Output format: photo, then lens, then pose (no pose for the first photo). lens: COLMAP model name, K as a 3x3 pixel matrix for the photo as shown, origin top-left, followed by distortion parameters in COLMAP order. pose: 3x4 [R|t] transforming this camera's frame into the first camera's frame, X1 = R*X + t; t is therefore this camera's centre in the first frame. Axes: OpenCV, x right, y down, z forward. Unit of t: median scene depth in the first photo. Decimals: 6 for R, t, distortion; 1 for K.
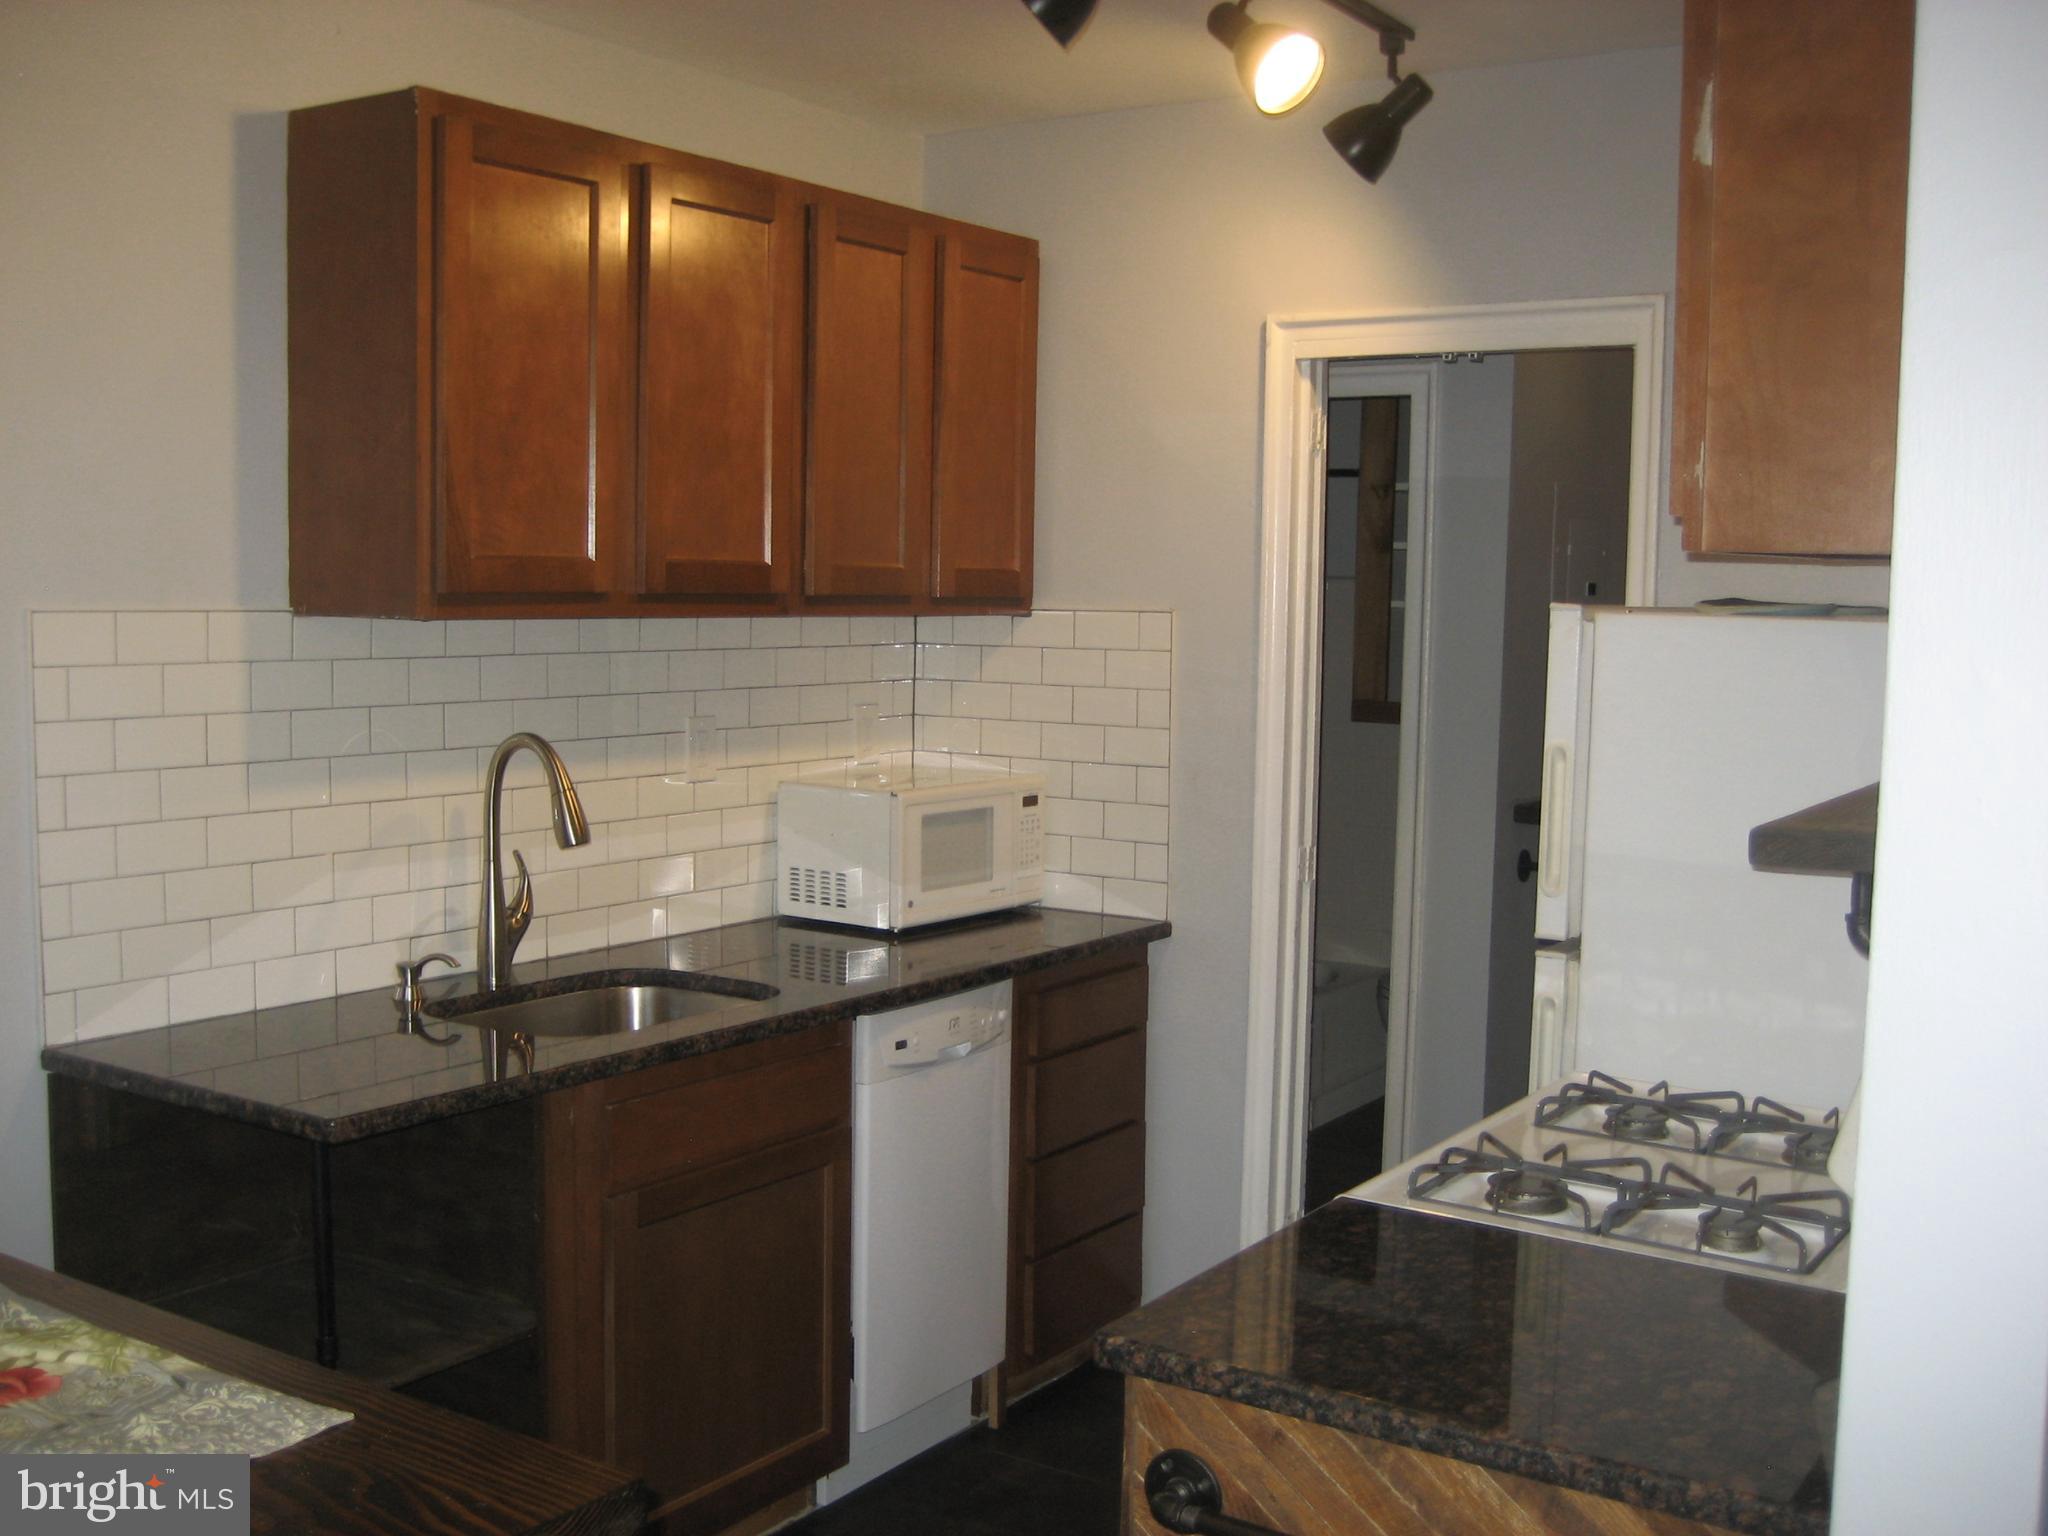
lens RADIAL K [[2133.8, 0, 1013.9], [0, 2133.8, 772.6], [0, 0, 1]] dist [-0.153402, 0.213233]
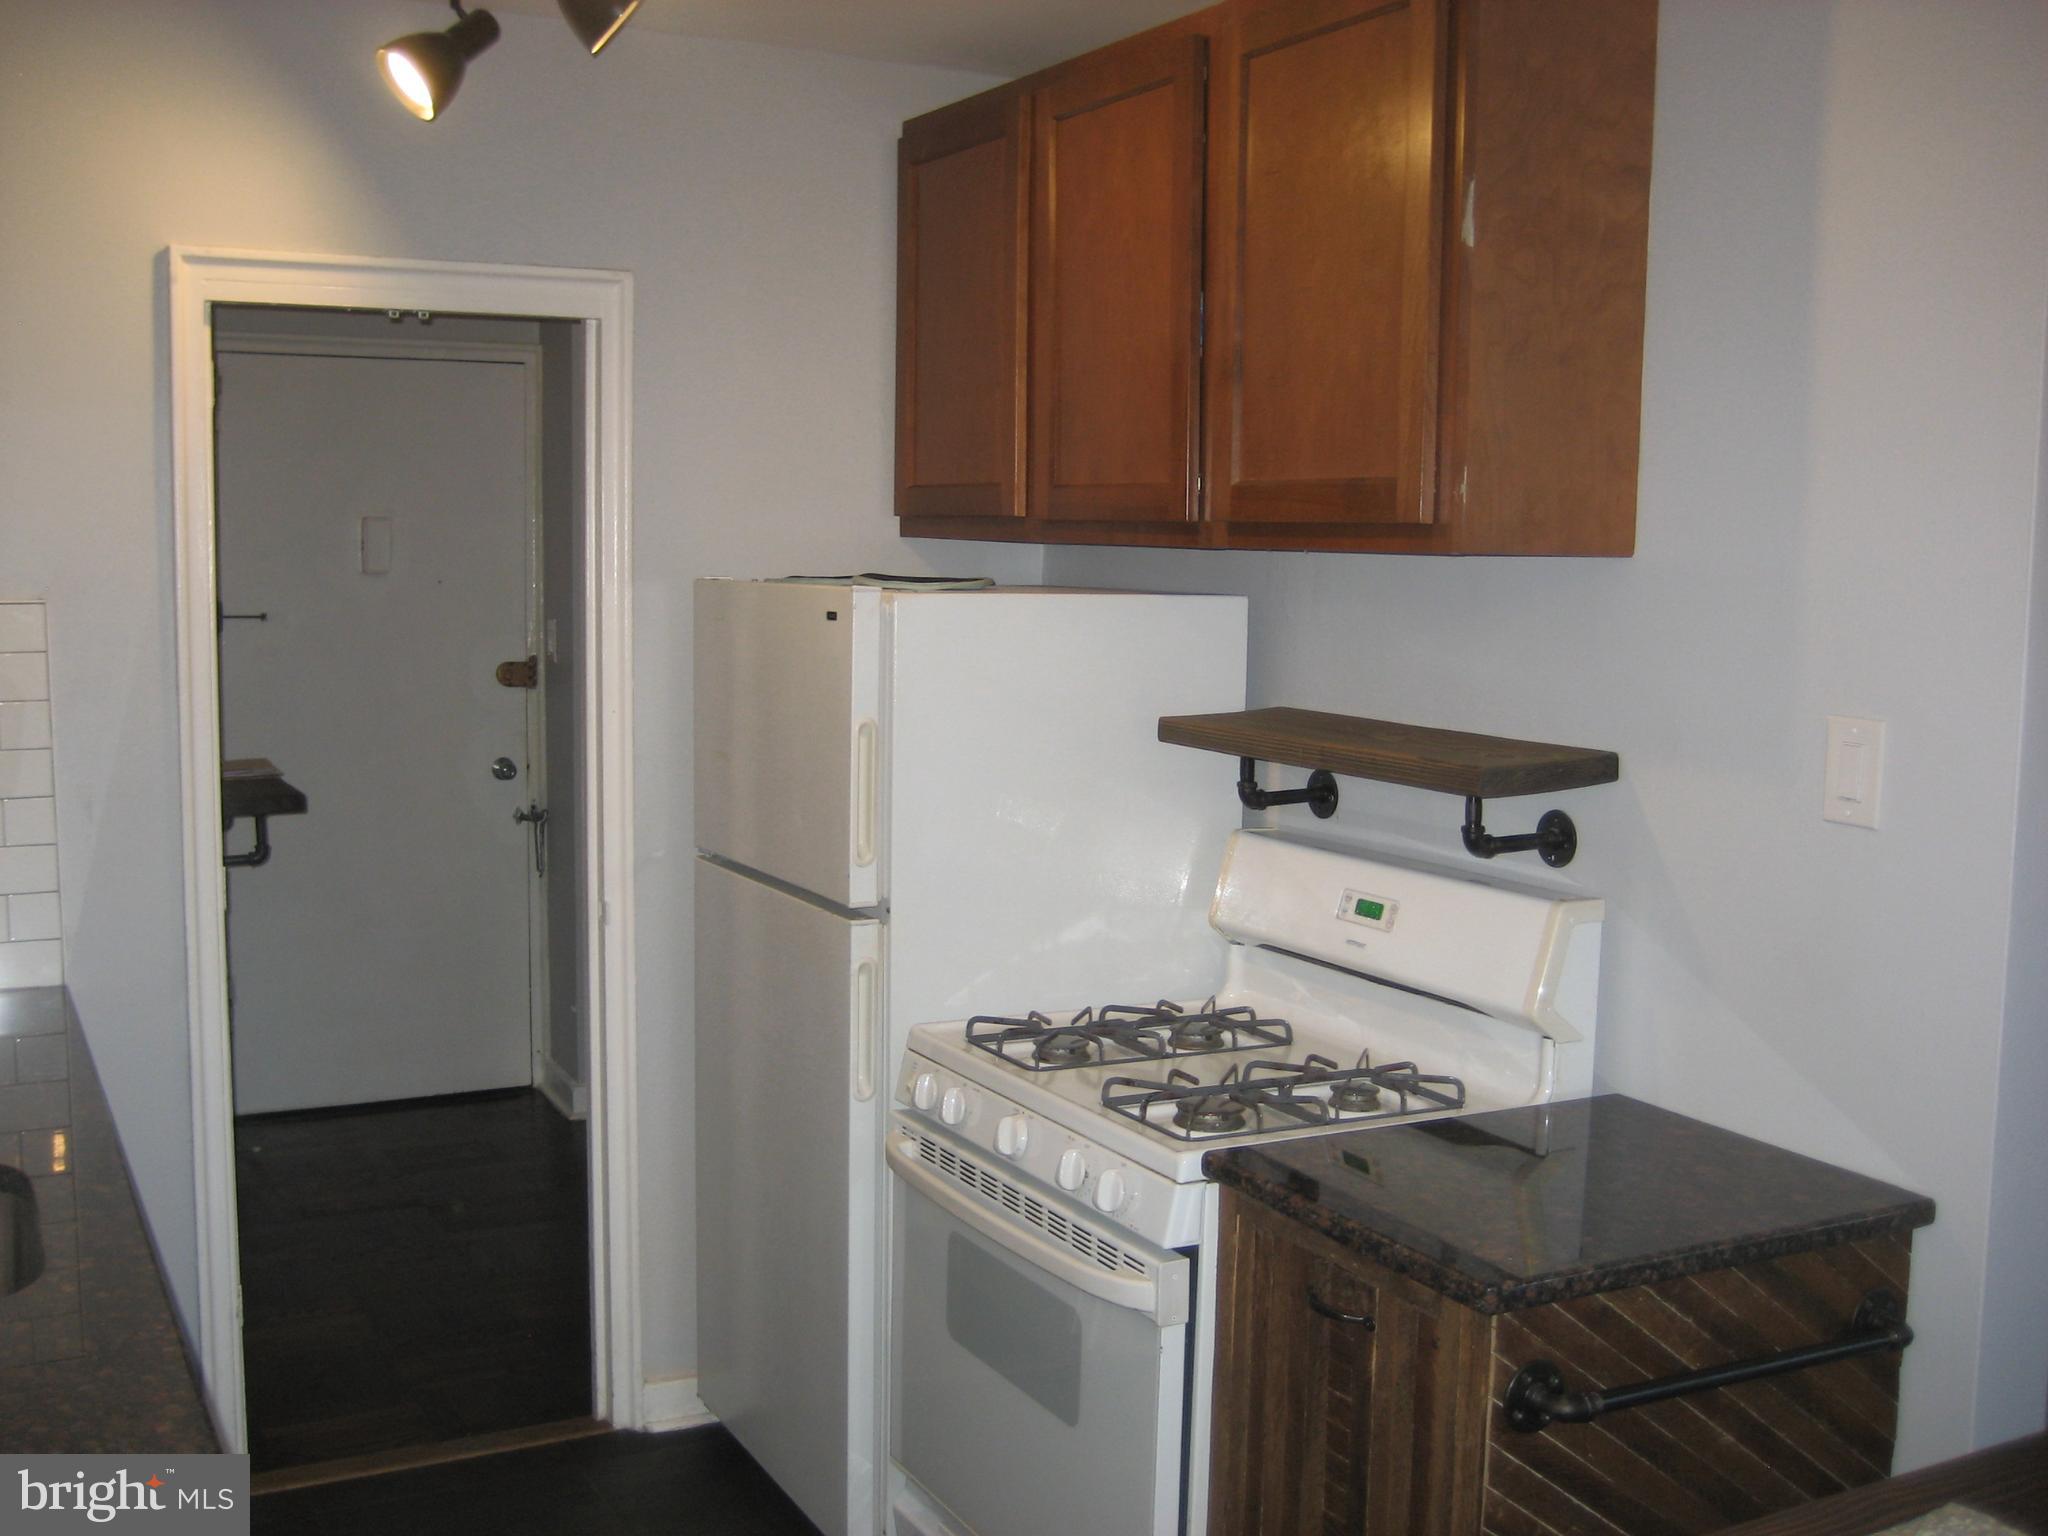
lens RADIAL K [[2133.8, 0, 1013.9], [0, 2133.8, 772.6], [0, 0, 1]] dist [-0.153402, 0.213233]
pose [[0.478948, -0.103137, 0.871763, -0.604795], [0.075485, 0.994235, 0.076155, -0.060442], [-0.874592, 0.029330, 0.483972, 0.412672]]
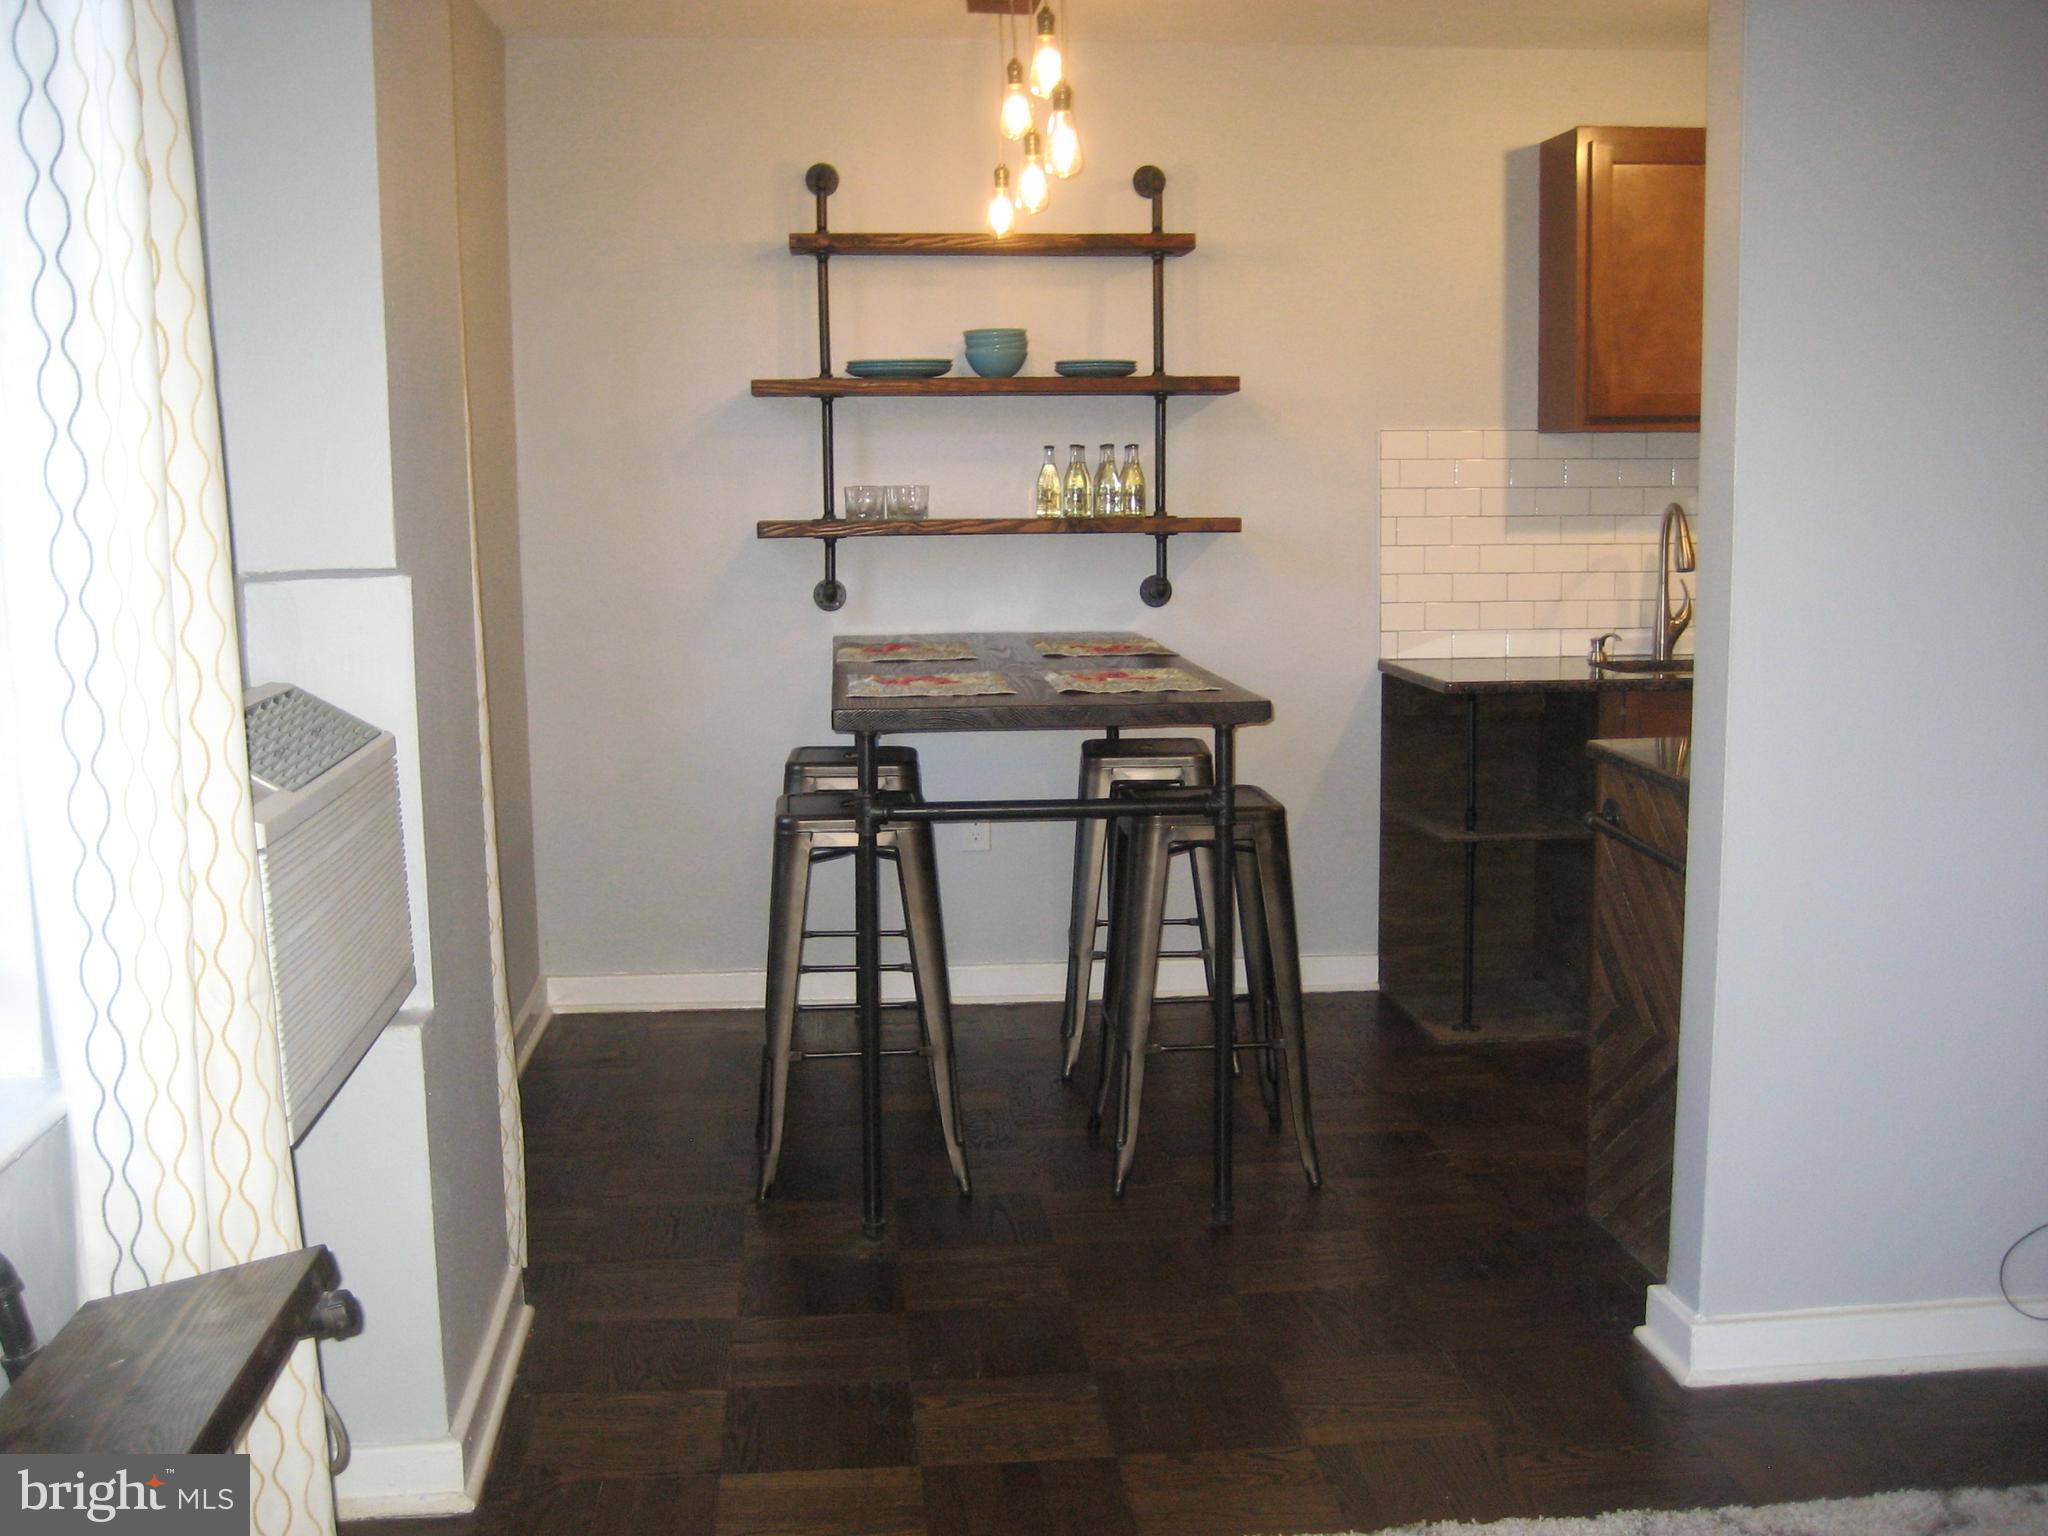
lens RADIAL K [[2133.8, 0, 1013.9], [0, 2133.8, 772.6], [0, 0, 1]] dist [-0.153402, 0.213233]
pose [[0.633155, 0.087973, -0.769010, 0.776165], [-0.045740, 0.996036, 0.076284, 0.095349], [0.772673, -0.013125, 0.634669, -0.466930]]
